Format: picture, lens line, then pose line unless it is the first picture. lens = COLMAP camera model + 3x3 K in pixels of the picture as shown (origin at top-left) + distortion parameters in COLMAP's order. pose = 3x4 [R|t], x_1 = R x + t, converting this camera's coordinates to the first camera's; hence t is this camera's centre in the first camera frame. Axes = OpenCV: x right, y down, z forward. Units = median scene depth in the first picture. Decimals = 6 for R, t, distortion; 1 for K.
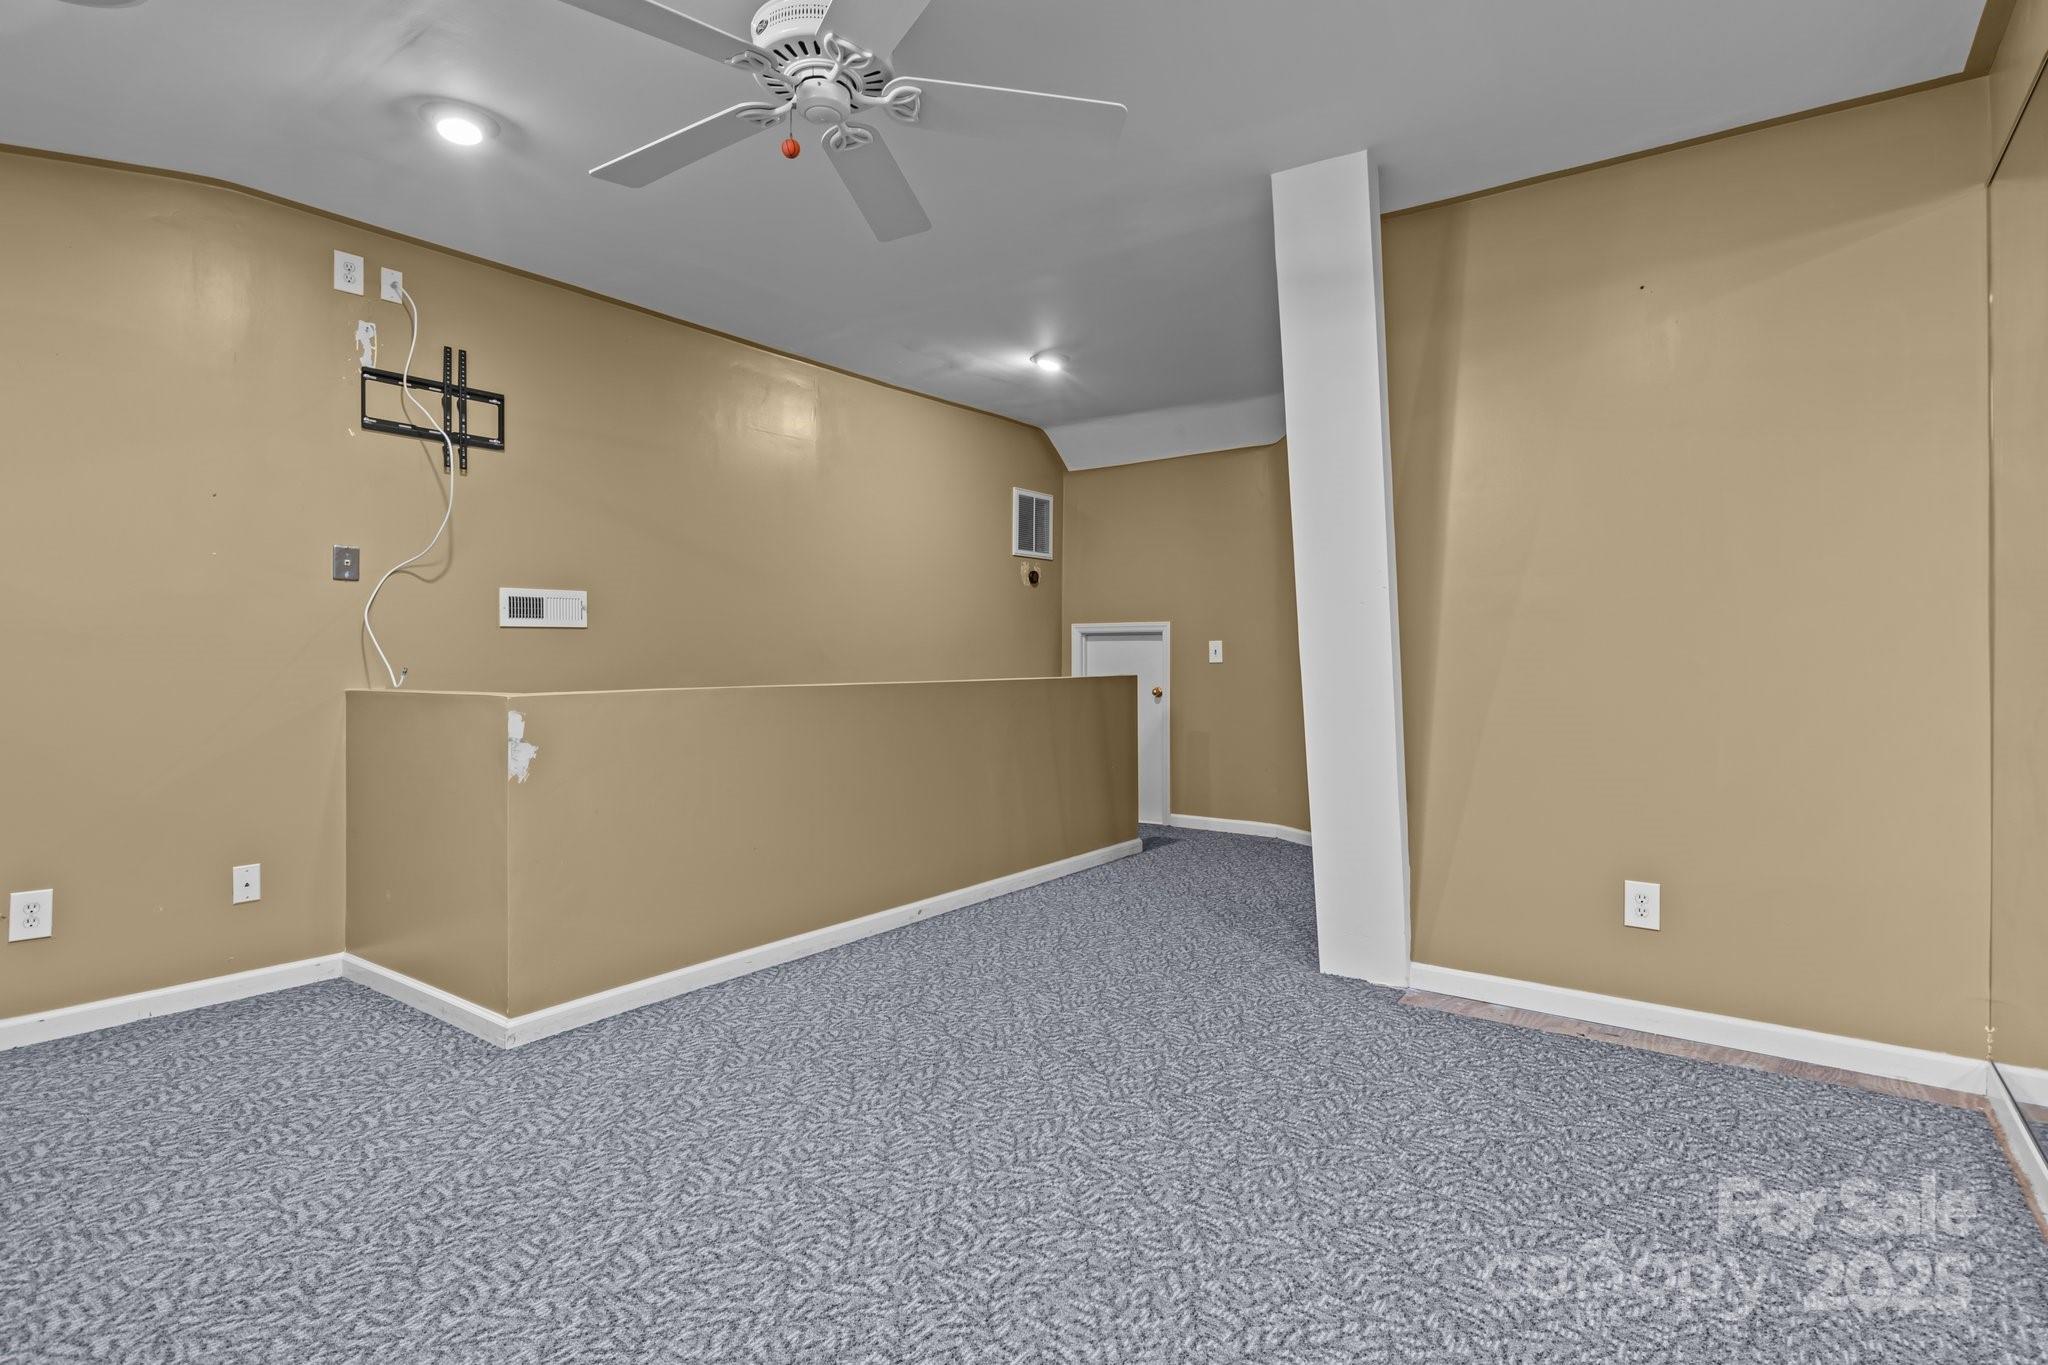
lens RADIAL K [[1011.1, 0, 1027.0], [0, 1011.1, 671.6], [0, 0, 1]] dist [-0.001894, -0.000362]
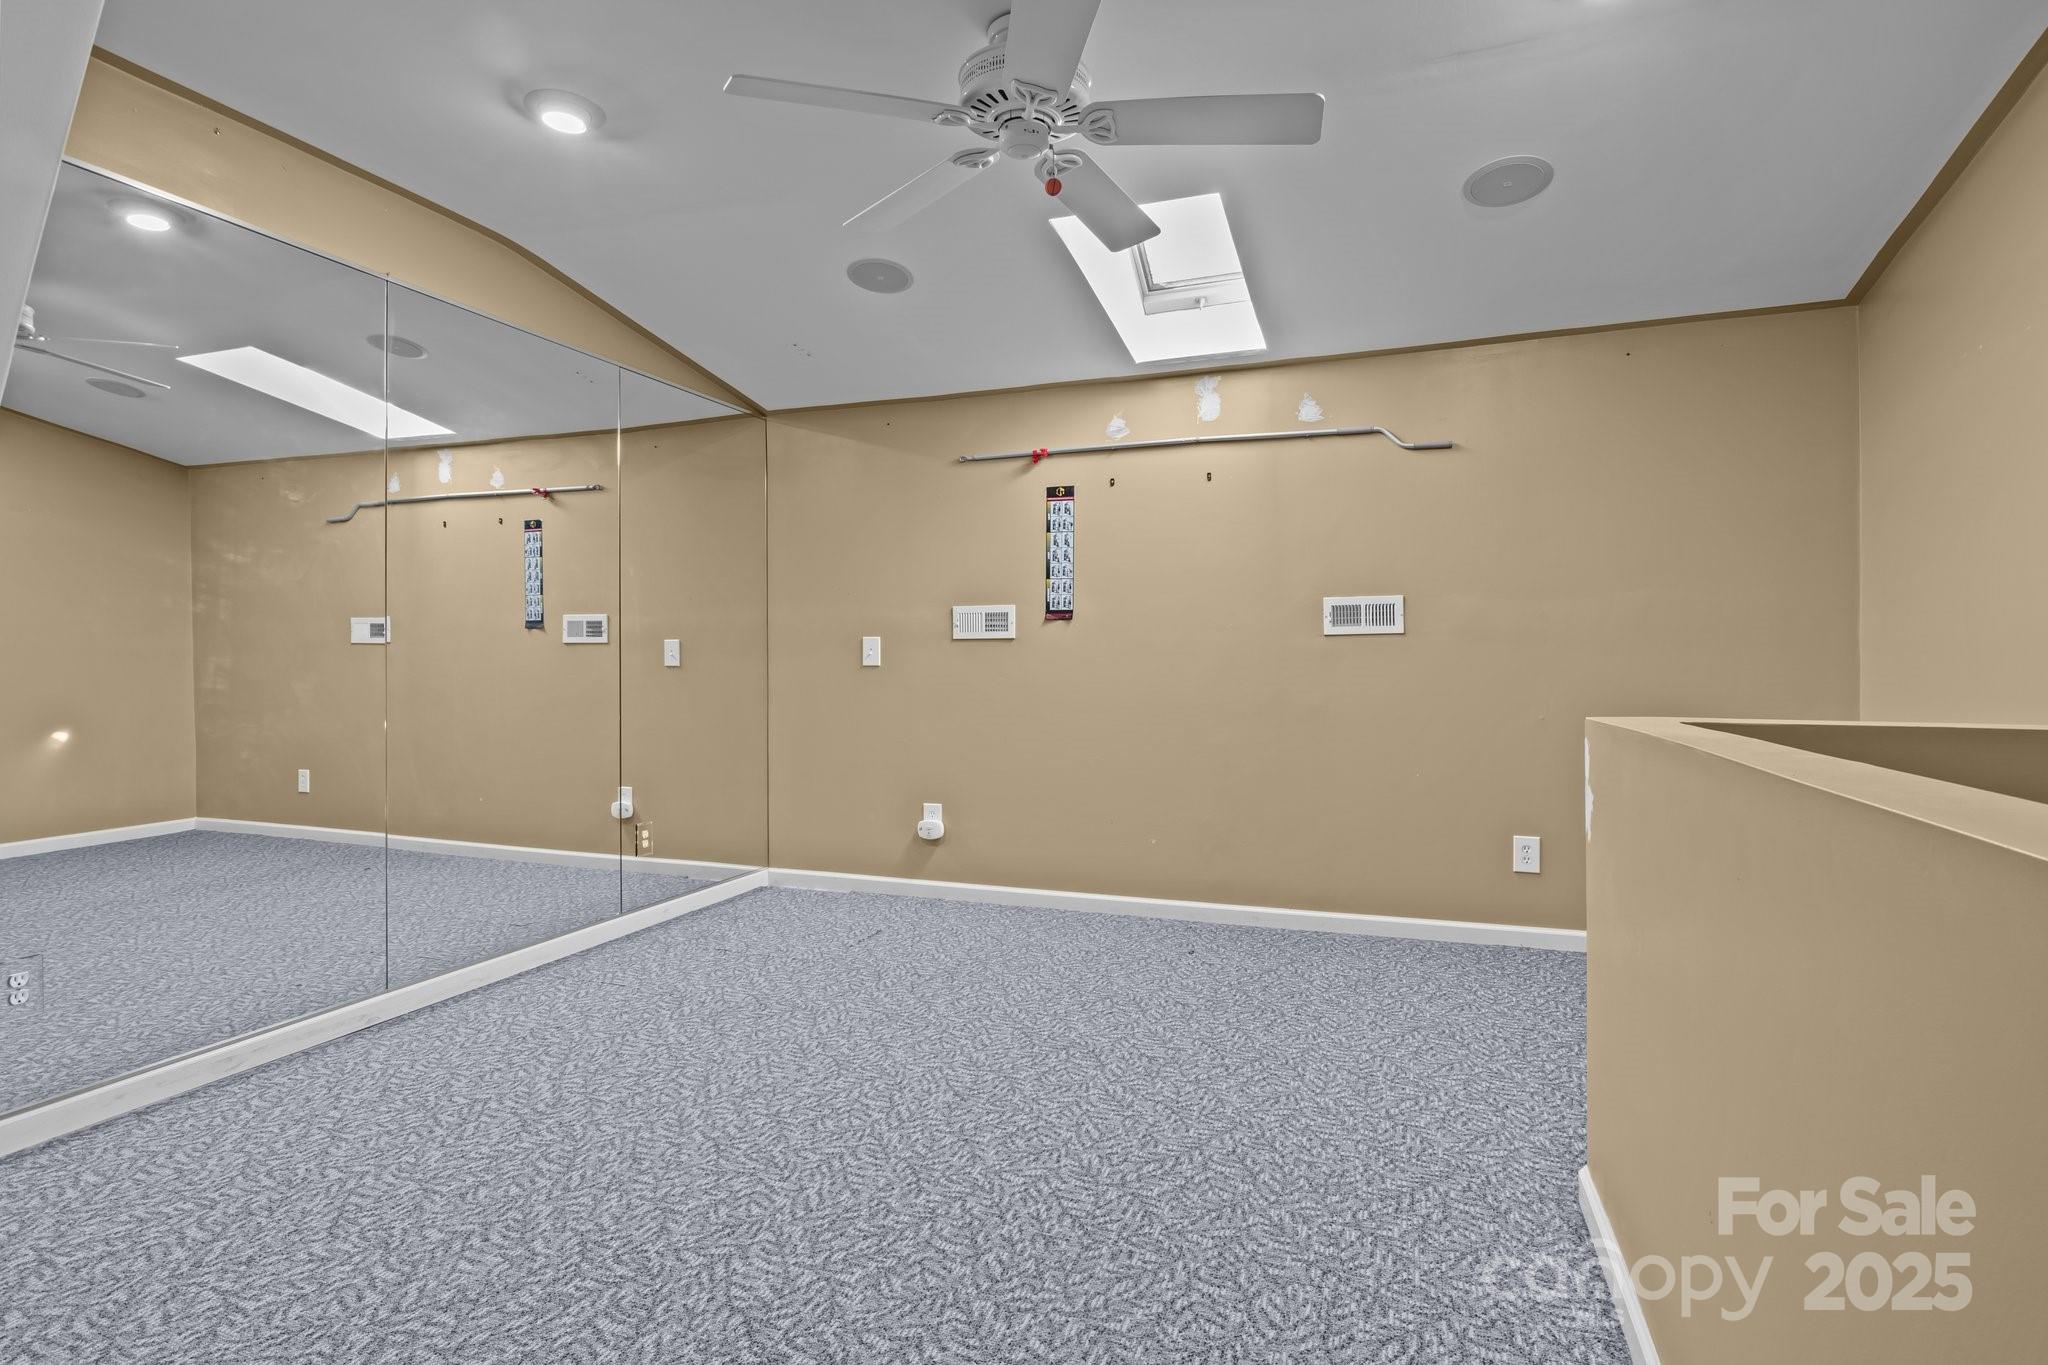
lens RADIAL K [[1011.1, 0, 1035.1], [0, 1011.1, 672.4], [0, 0, 1]] dist [-0.001894, -0.000362]
pose [[-0.960801, 0.005922, -0.277177, 0.077852], [-0.001593, 0.999637, 0.026883, -0.033099], [0.277236, 0.026271, -0.960443, 1.952872]]
